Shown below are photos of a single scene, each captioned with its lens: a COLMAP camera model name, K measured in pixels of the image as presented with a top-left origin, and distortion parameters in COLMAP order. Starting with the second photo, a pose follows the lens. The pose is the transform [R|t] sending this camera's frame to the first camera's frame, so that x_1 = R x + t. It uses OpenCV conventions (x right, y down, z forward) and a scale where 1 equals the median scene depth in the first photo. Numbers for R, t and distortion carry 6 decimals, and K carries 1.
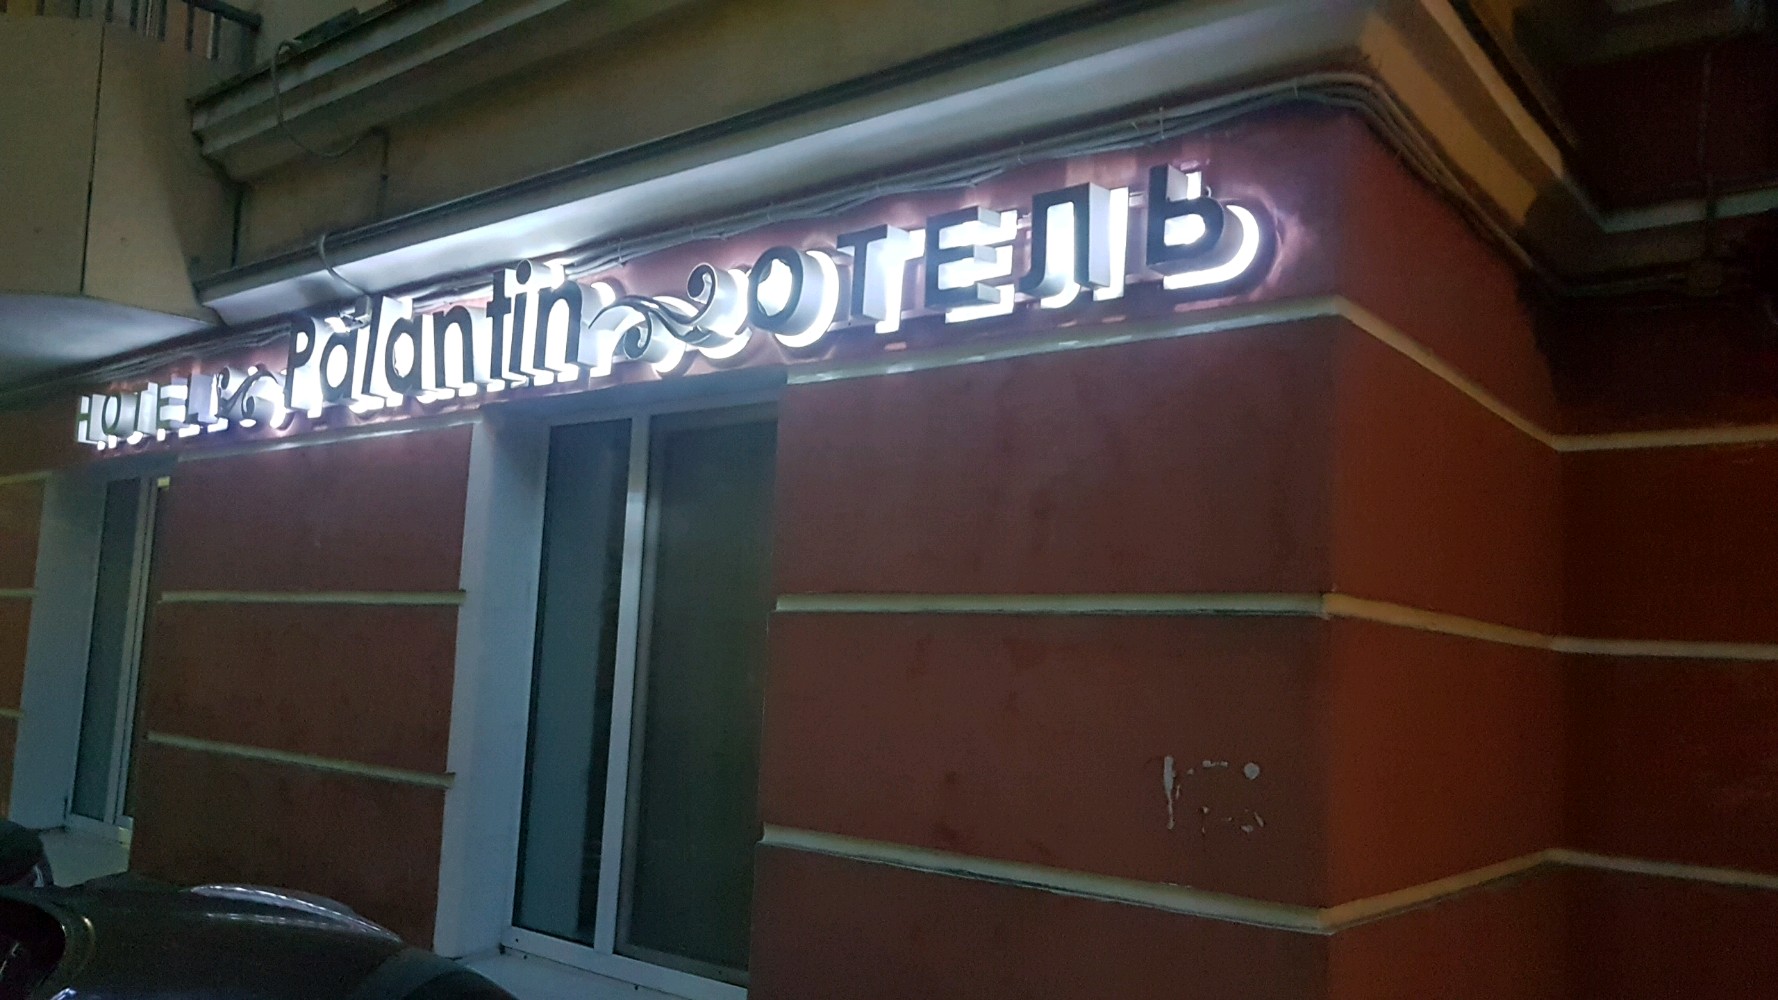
lens RADIAL K [[1372.5, 0, 891.8], [0, 1372.5, 529.0], [0, 0, 1]] dist [0.002836, 0.002088]
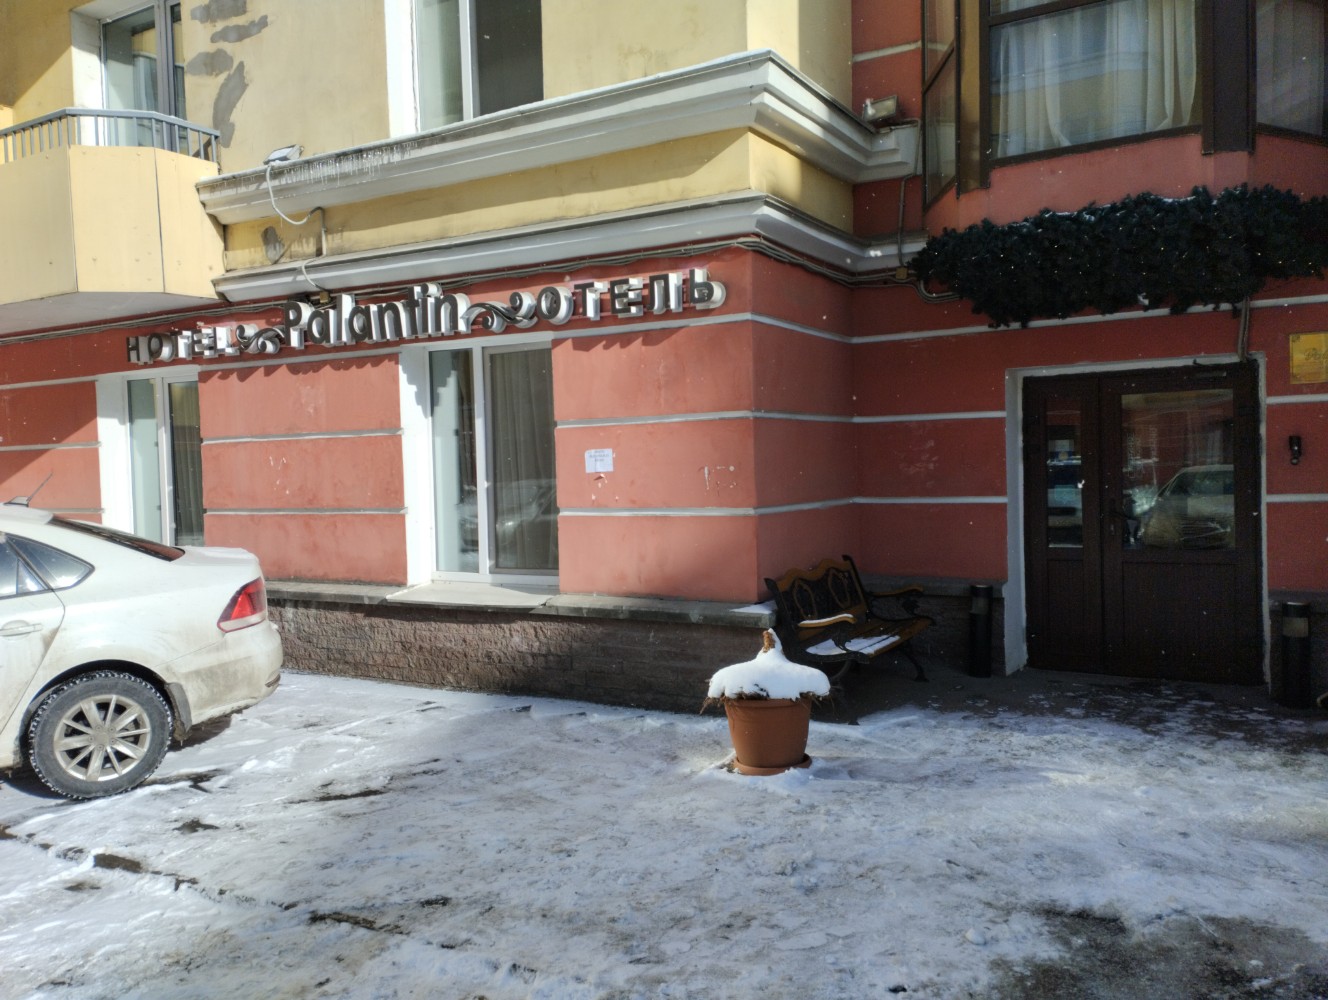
lens RADIAL K [[1079.1, 0, 664.0], [0, 1079.1, 500.0], [0, 0, 1]] dist [0.102591, -0.118383]
pose [[0.986272, -0.079200, 0.144896, -0.176130], [0.058761, 0.988368, 0.140271, -0.074683], [-0.154320, -0.129832, 0.979454, -0.973856]]
